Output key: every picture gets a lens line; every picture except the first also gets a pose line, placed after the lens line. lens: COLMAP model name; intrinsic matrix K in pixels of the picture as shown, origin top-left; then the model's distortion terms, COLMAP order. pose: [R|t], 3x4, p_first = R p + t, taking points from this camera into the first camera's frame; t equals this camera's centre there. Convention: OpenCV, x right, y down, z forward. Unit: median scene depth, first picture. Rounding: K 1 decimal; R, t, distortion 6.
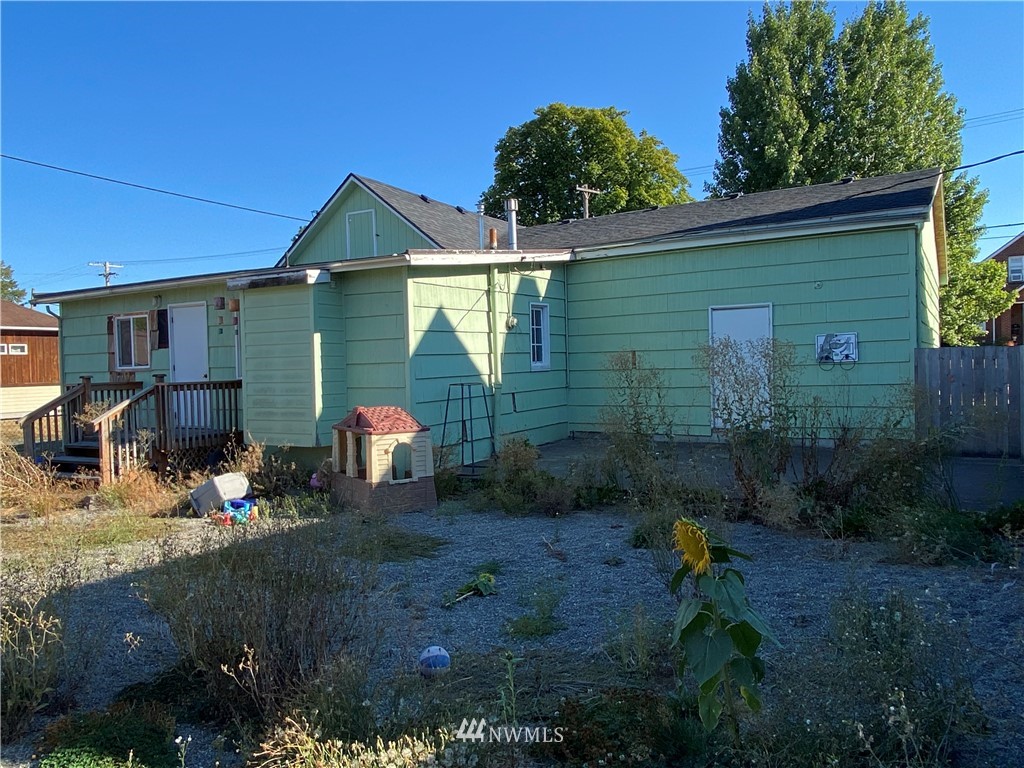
lens RADIAL K [[756.7, 0, 507.6], [0, 756.7, 383.1], [0, 0, 1]] dist [0.019765, -0.025176]
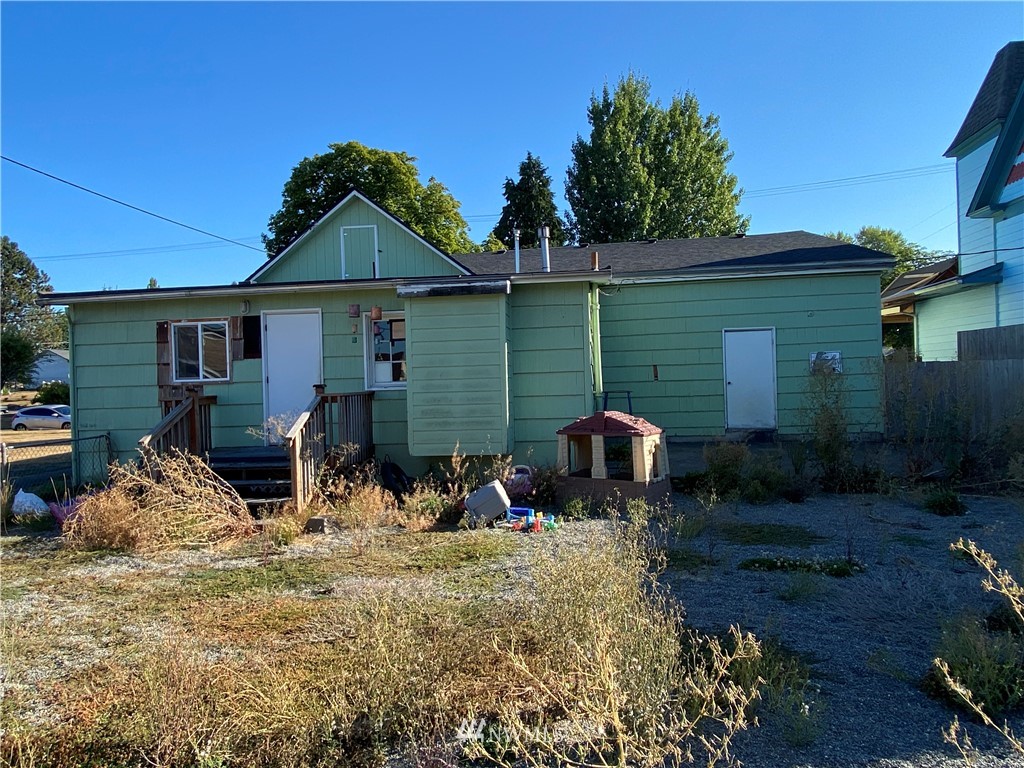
lens RADIAL K [[686.9, 0, 512.1], [0, 686.9, 378.3], [0, 0, 1]] dist [0.018870, -0.025395]
pose [[0.918618, -0.001889, 0.395142, -0.588723], [0.016354, 0.999314, -0.033241, 0.012468], [-0.394807, 0.036998, 0.918019, 0.146531]]
